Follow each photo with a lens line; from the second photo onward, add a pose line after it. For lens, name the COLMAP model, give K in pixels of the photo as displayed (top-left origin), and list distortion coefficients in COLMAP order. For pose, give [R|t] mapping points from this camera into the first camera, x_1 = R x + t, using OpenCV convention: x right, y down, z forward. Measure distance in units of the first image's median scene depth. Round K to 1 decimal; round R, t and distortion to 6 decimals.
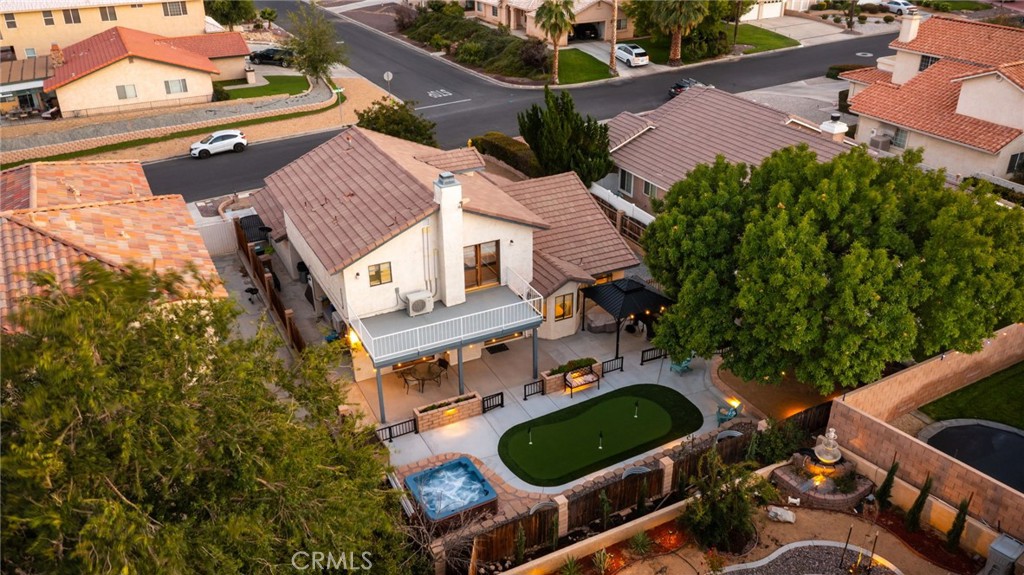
lens RADIAL K [[805.5, 0, 512.0], [0, 805.5, 287.5], [0, 0, 1]] dist [-0.004827, -0.005887]
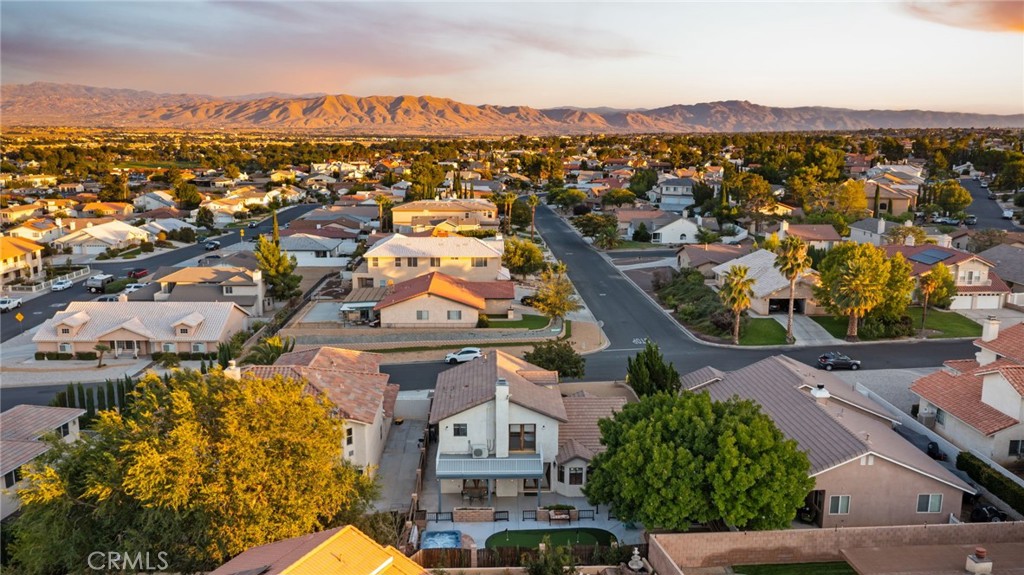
lens RADIAL K [[805.5, 0, 512.0], [0, 805.5, 287.5], [0, 0, 1]] dist [-0.004827, -0.005887]
pose [[0.907003, 0.086401, -0.412166, 0.297690], [-0.203208, 0.947037, -0.248650, 0.048126], [0.368853, 0.309282, 0.876523, -0.277427]]
